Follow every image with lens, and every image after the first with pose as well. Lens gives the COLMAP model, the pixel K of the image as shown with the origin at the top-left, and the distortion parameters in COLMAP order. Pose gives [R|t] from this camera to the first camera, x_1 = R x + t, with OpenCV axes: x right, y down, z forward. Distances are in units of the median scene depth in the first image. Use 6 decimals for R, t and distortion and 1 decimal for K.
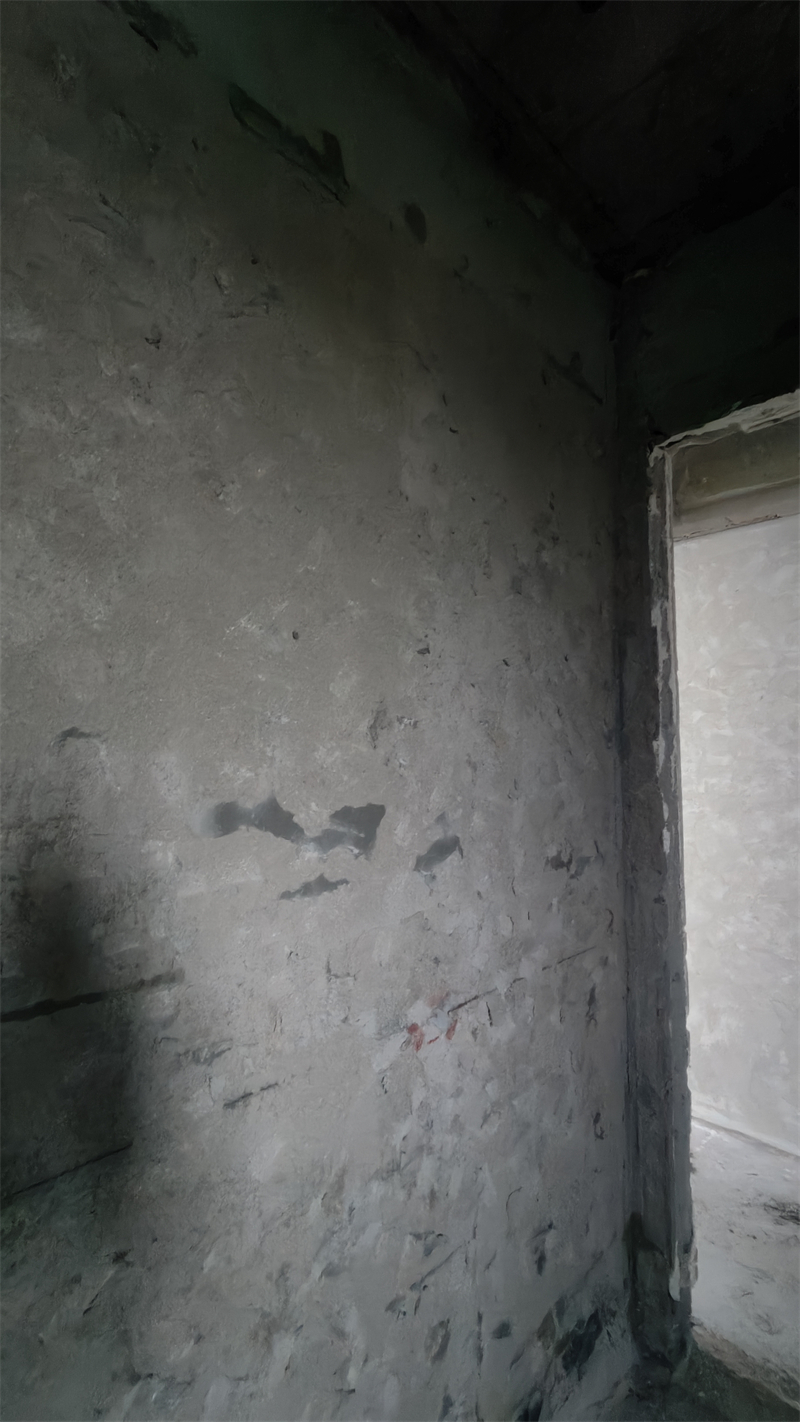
lens RADIAL K [[646.5, 0, 404.7], [0, 646.5, 717.4], [0, 0, 1]] dist [-0.002086, 0.000779]
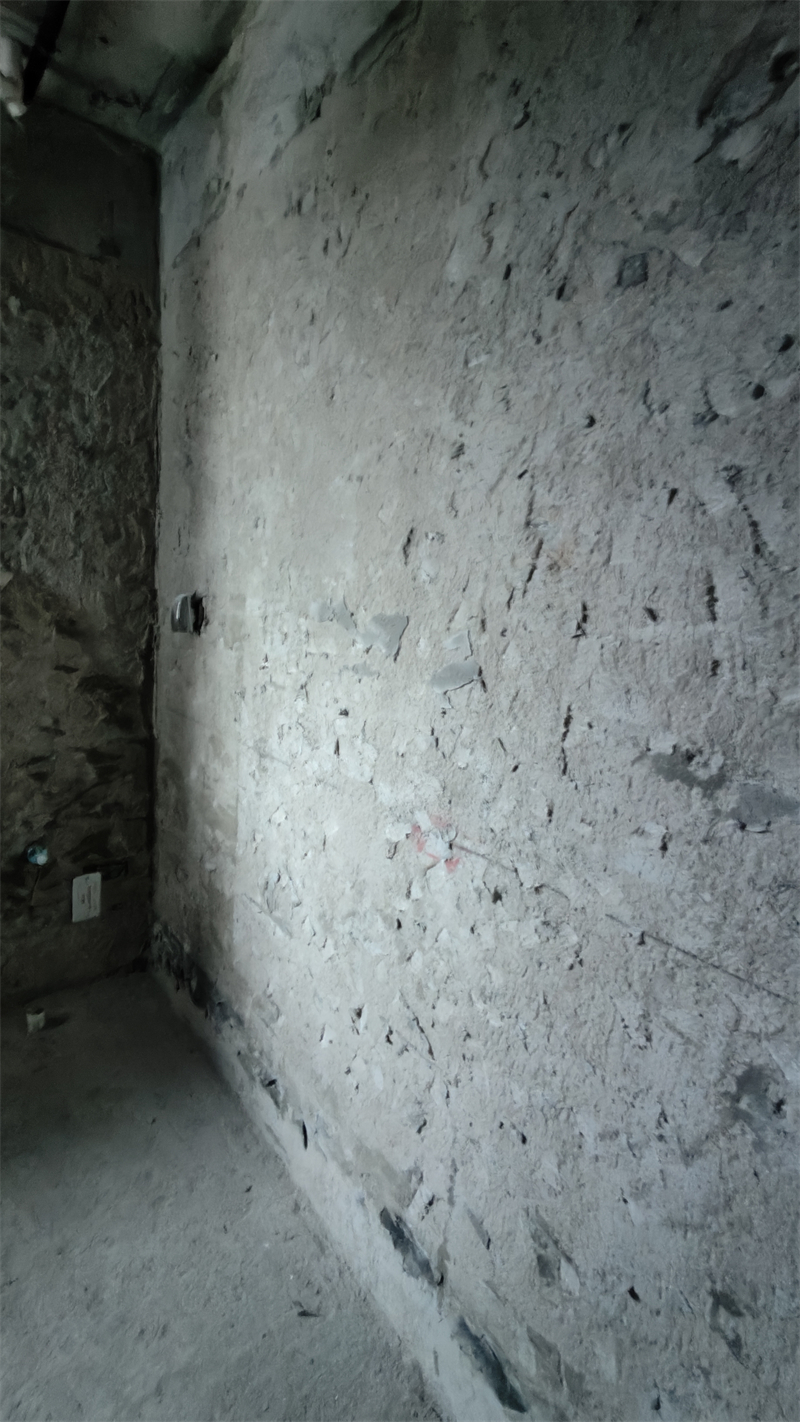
lens RADIAL K [[646.5, 0, 404.7], [0, 646.5, 717.4], [0, 0, 1]] dist [-0.002086, 0.000779]
pose [[-0.123644, 0.152192, -0.980587, 0.682088], [-0.008482, 0.987971, 0.154407, 0.085890], [0.992290, 0.027409, -0.120865, 0.723057]]
